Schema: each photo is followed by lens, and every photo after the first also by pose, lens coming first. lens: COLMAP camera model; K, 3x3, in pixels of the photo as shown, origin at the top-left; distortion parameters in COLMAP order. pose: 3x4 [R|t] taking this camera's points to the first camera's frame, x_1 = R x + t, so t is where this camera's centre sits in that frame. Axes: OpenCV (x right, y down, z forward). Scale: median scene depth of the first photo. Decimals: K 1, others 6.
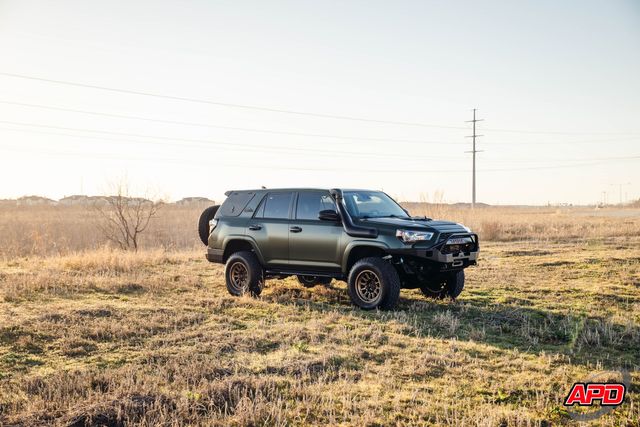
lens RADIAL K [[886.1, 0, 435.2], [0, 886.1, 214.8], [0, 0, 1]] dist [0.044801, 0.085852]
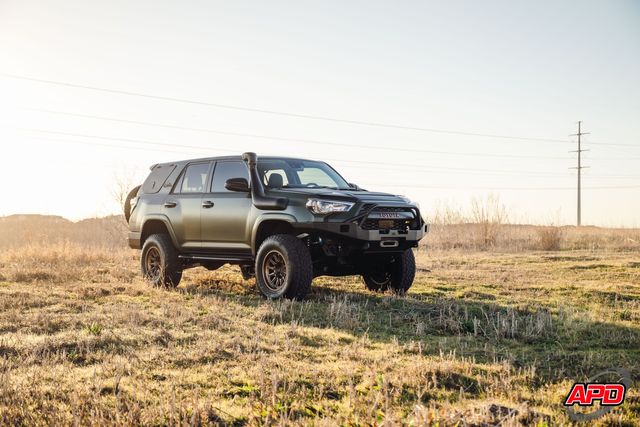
lens RADIAL K [[886.1, 0, 435.2], [0, 886.1, 214.8], [0, 0, 1]] dist [0.044801, 0.085852]
pose [[0.979971, -0.005938, -0.199052, 0.219412], [-0.004730, 0.998579, -0.053079, 0.070419], [0.199084, 0.052957, 0.978550, 0.236715]]
